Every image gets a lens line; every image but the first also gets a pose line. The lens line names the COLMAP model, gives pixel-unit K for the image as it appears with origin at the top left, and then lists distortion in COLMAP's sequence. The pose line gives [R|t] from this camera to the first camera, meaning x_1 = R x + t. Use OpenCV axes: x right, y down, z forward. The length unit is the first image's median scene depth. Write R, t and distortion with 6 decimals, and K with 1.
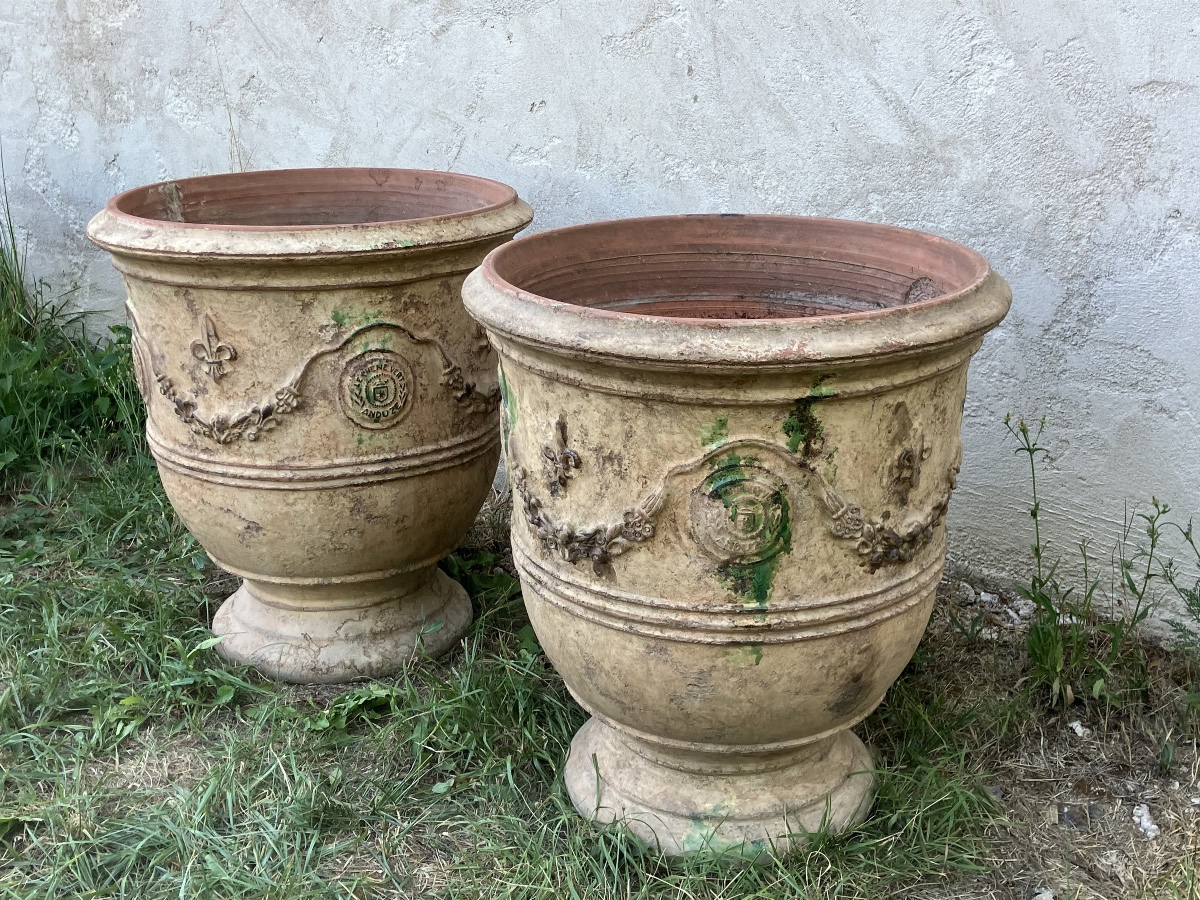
lens RADIAL K [[1459.2, 0, 600.0], [0, 1459.2, 450.0], [0, 0, 1]] dist [0.174850, -0.551720]
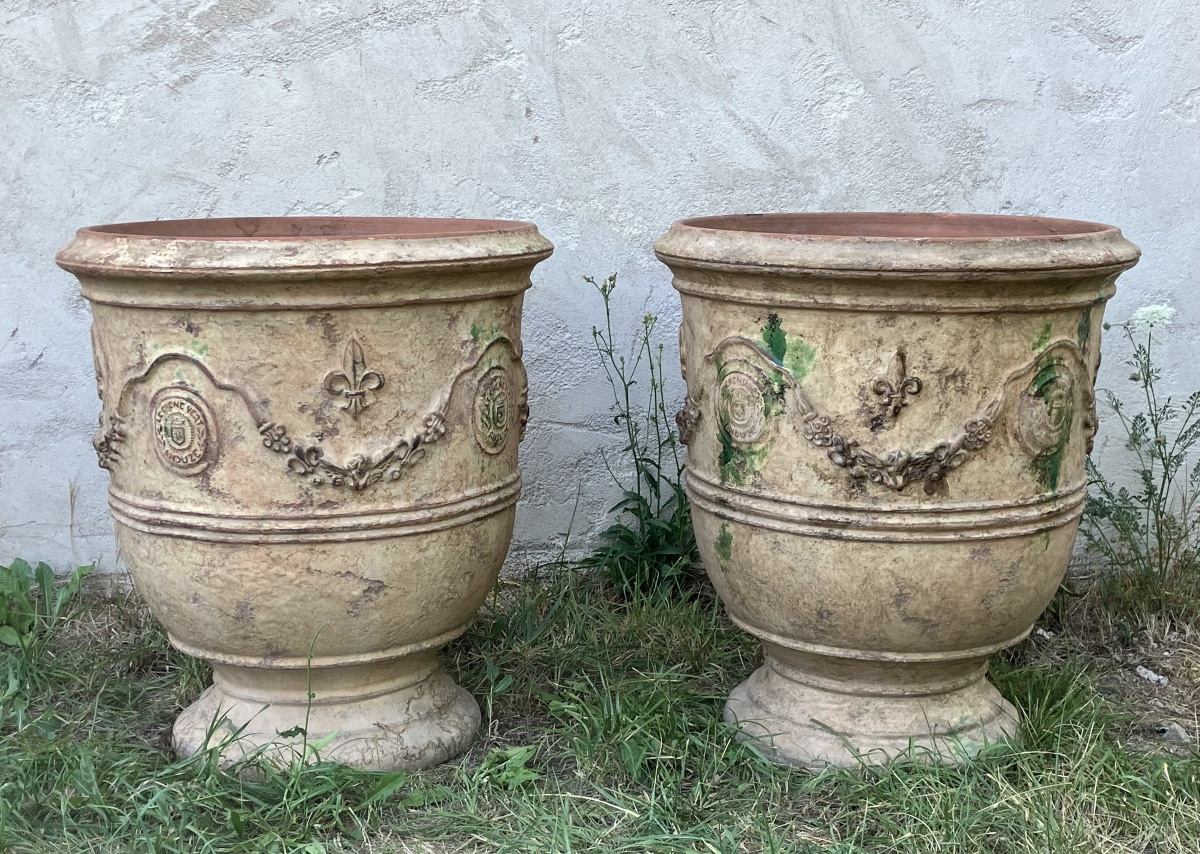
lens RADIAL K [[1763.9, 0, 600.4], [0, 1763.9, 438.1], [0, 0, 1]] dist [0.266509, -1.208426]
pose [[0.765538, -0.104725, 0.634810, -0.834150], [0.205187, 0.974883, -0.086615, 0.089041], [-0.609795, 0.196562, 0.767798, 0.100532]]
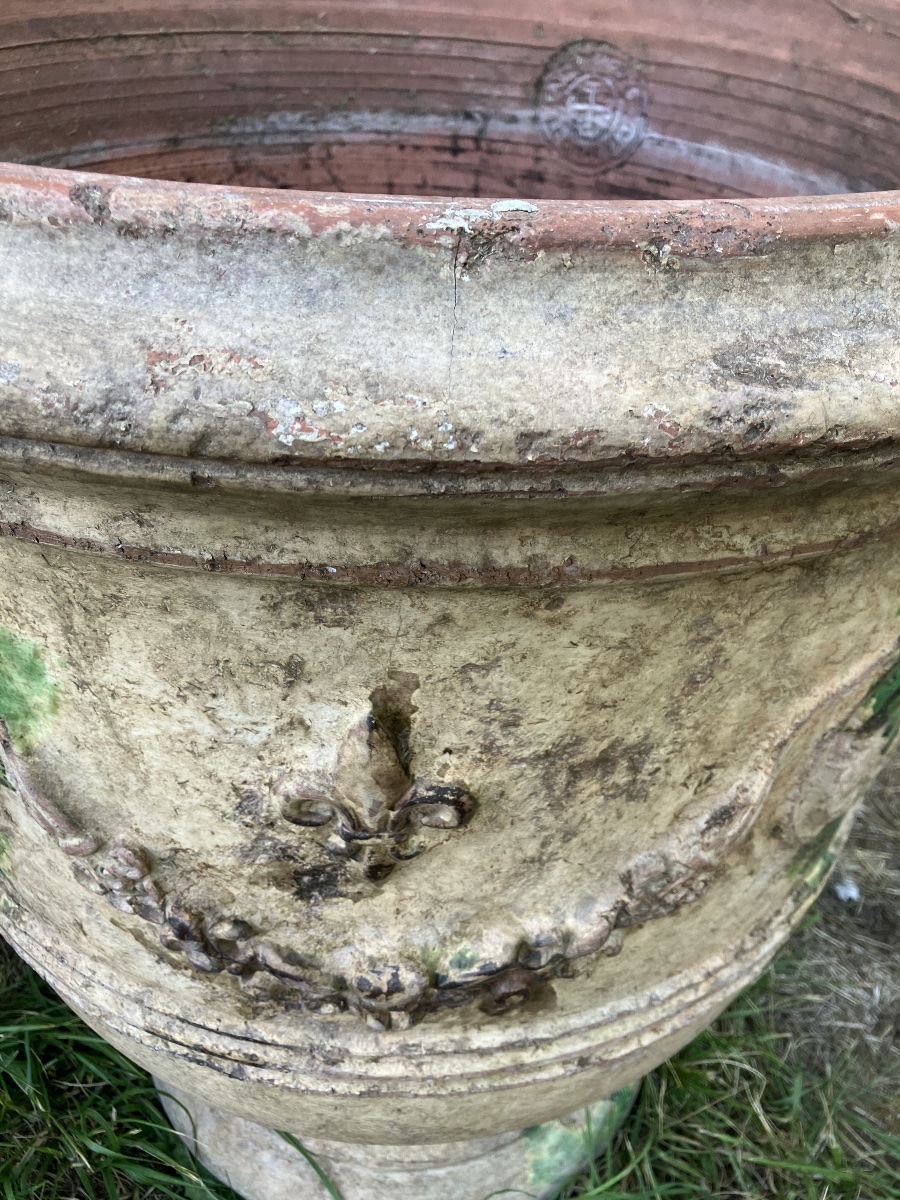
lens RADIAL K [[998.6, 0, 450.0], [0, 998.6, 600.0], [0, 0, 1]] dist [0.014879, 0.006563]
pose [[0.697148, -0.409676, 0.588345, -0.088255], [0.201213, 0.899472, 0.387896, -0.079721], [-0.688112, -0.152039, 0.709497, 0.693715]]
